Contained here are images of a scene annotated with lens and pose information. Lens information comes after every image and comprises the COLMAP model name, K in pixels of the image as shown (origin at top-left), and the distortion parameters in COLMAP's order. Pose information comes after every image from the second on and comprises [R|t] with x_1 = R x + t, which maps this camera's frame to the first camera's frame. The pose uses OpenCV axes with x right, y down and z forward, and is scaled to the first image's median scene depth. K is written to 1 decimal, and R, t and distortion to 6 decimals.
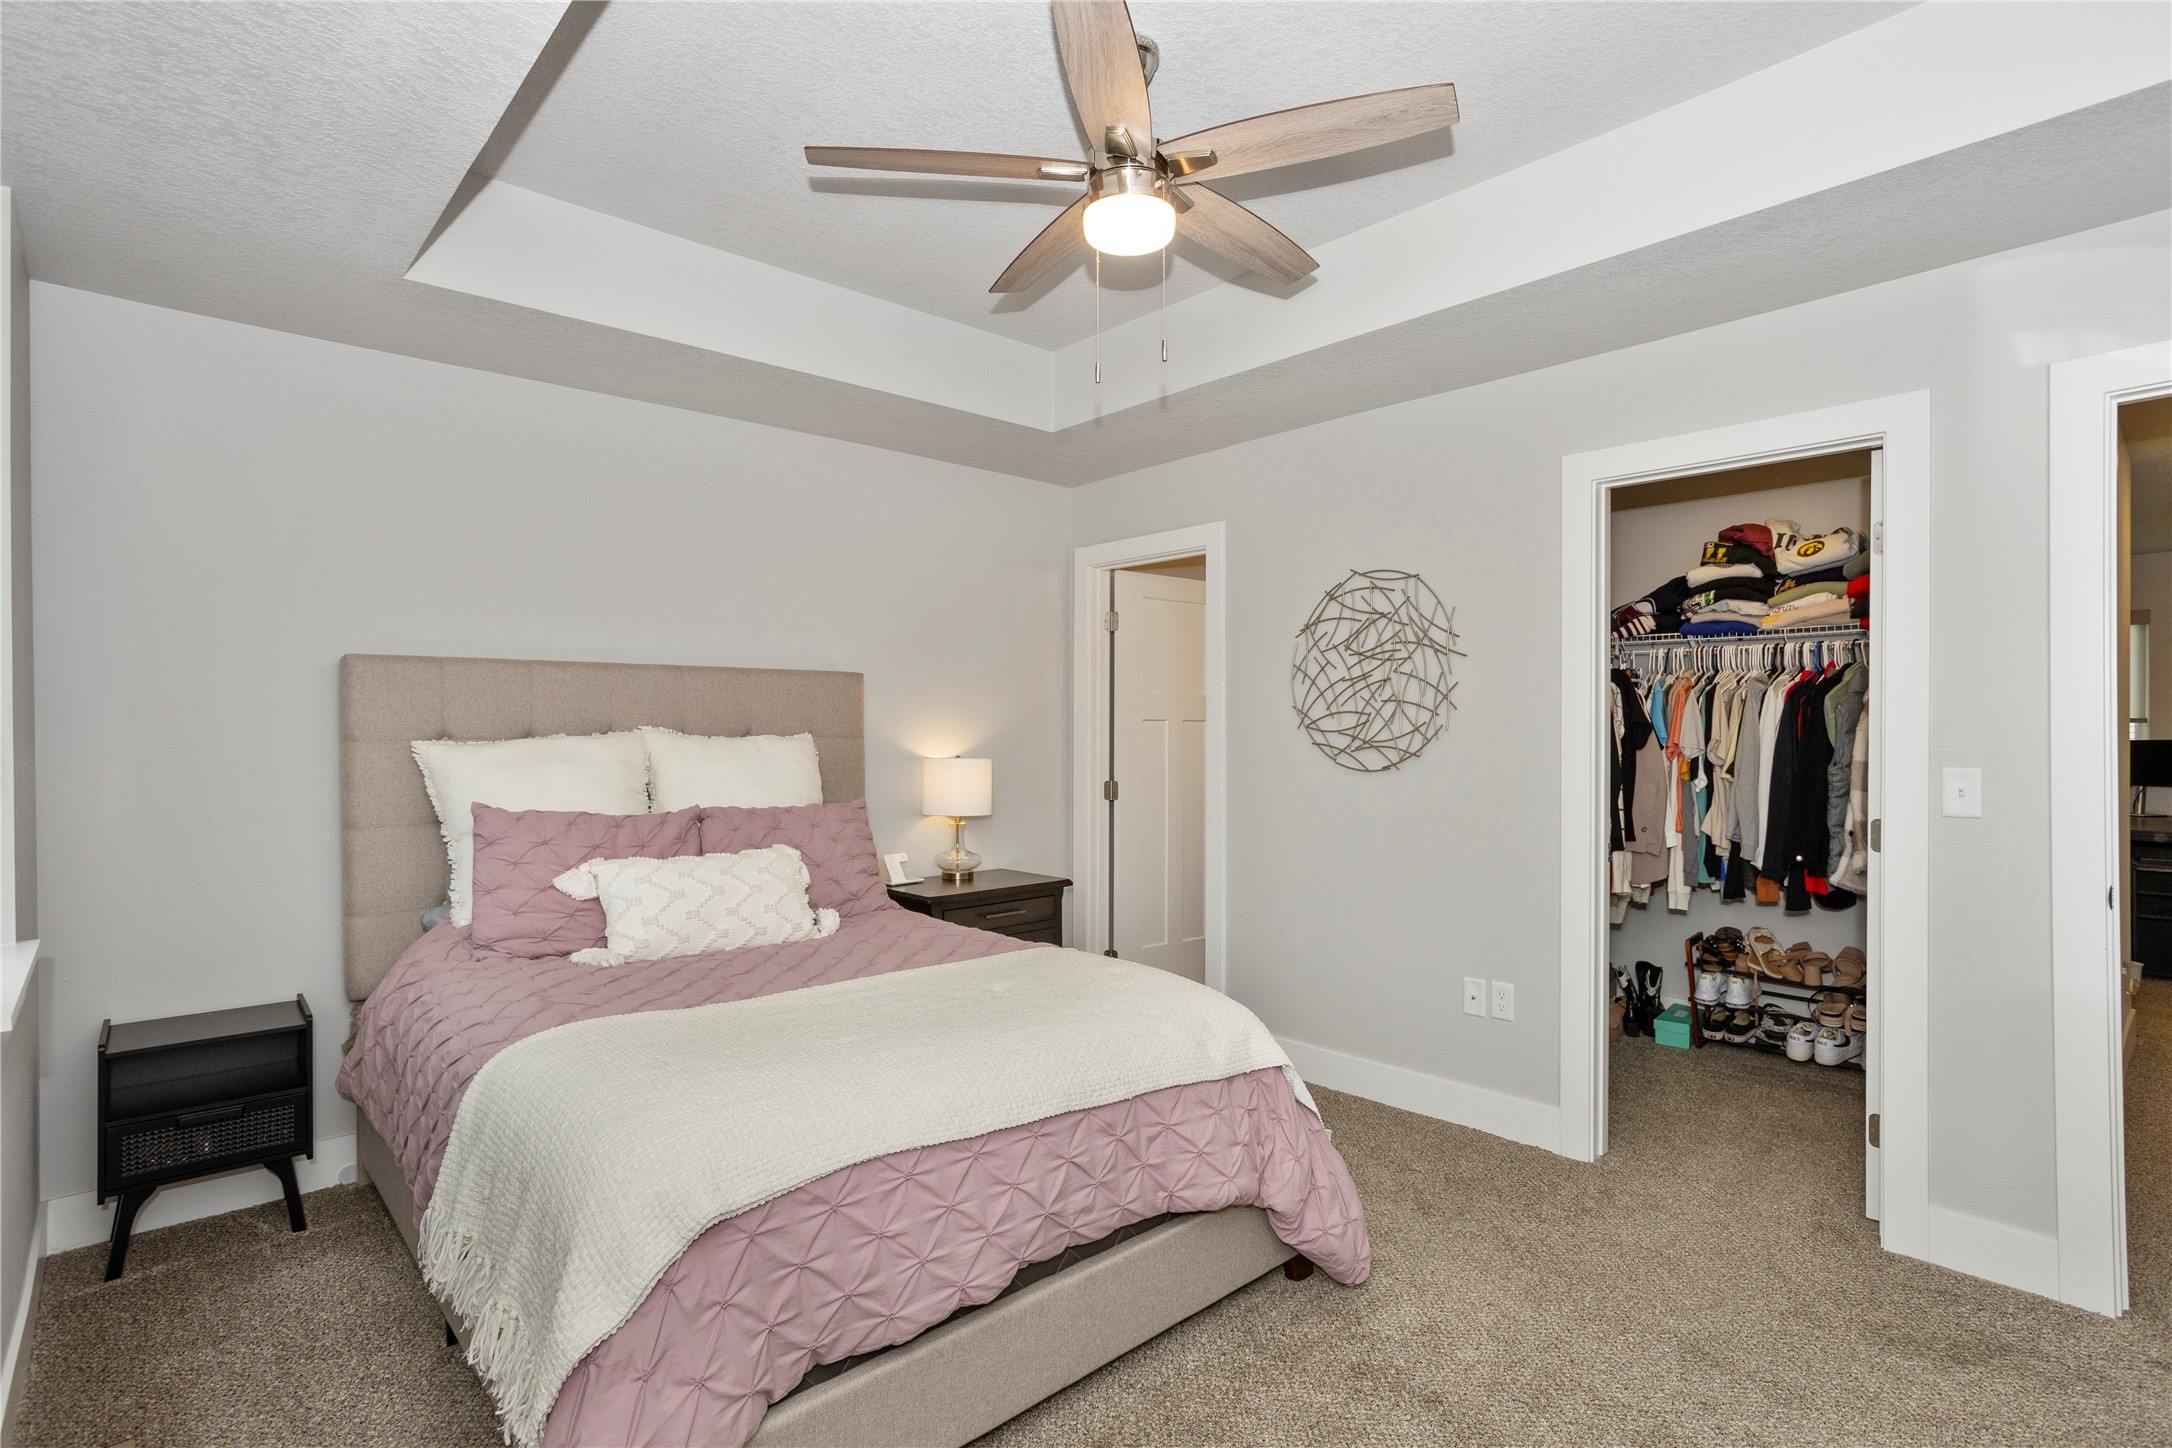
lens RADIAL K [[1087.6, 0, 1094.0], [0, 1087.6, 731.8], [0, 0, 1]] dist [-0.020041, 0.021483]
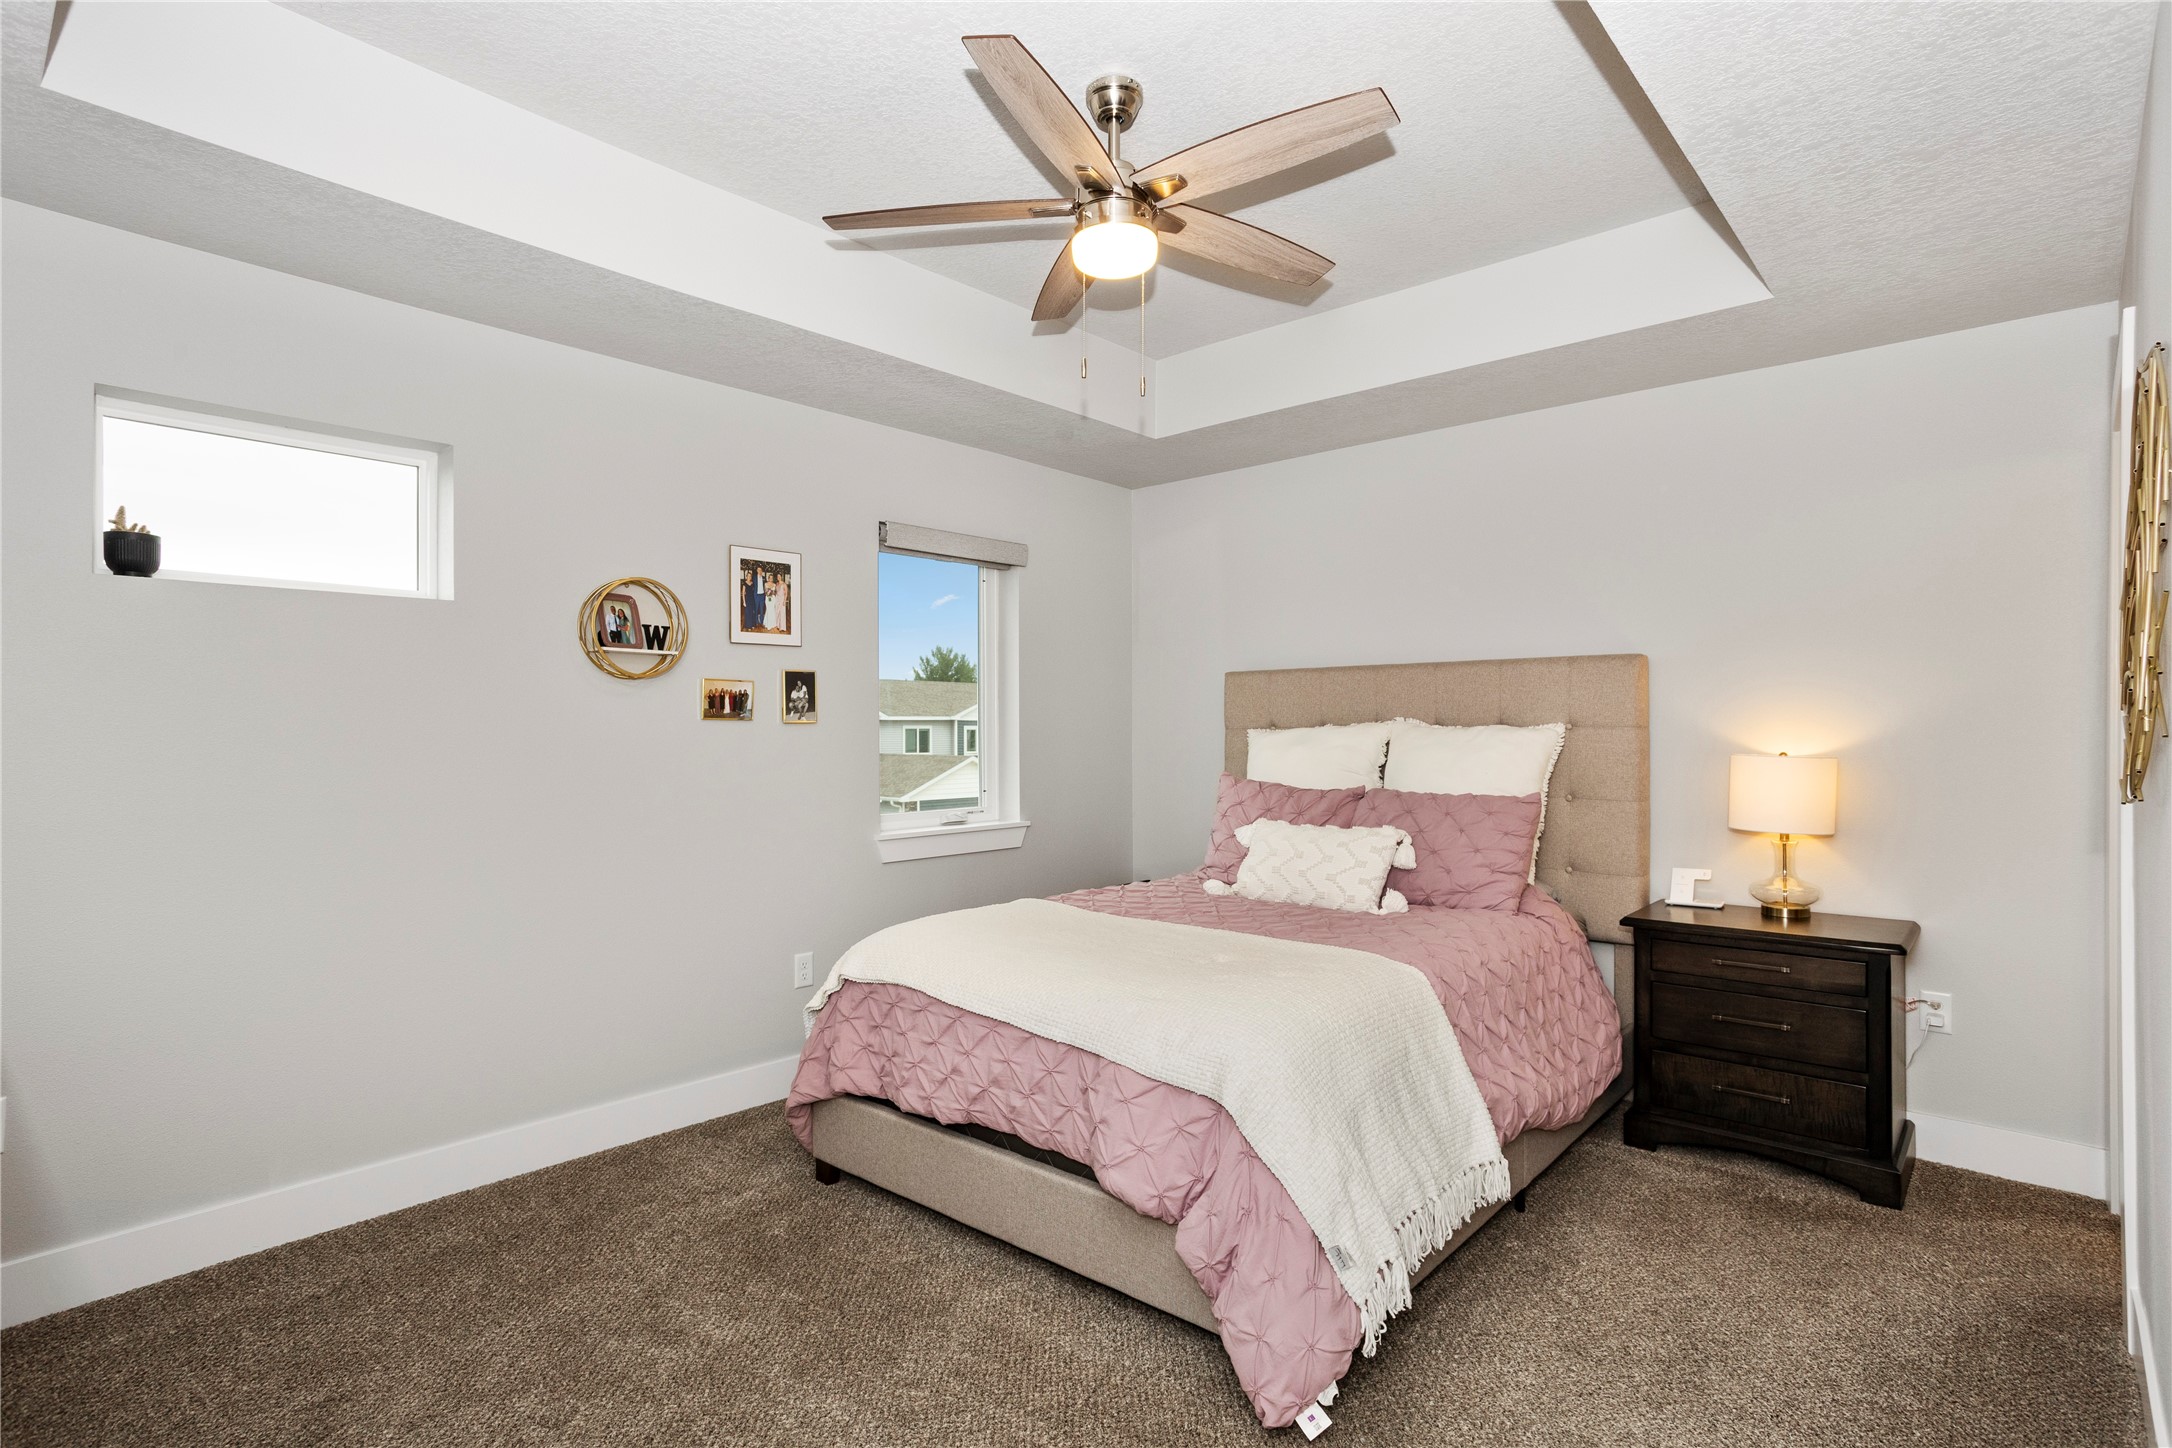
lens RADIAL K [[1087.6, 0, 1094.0], [0, 1087.6, 731.8], [0, 0, 1]] dist [-0.020041, 0.021483]
pose [[0.120810, 0.004810, -0.992664, 0.778804], [0.001817, 0.999986, 0.005067, 0.003930], [0.992674, -0.002416, 0.120799, 0.596022]]
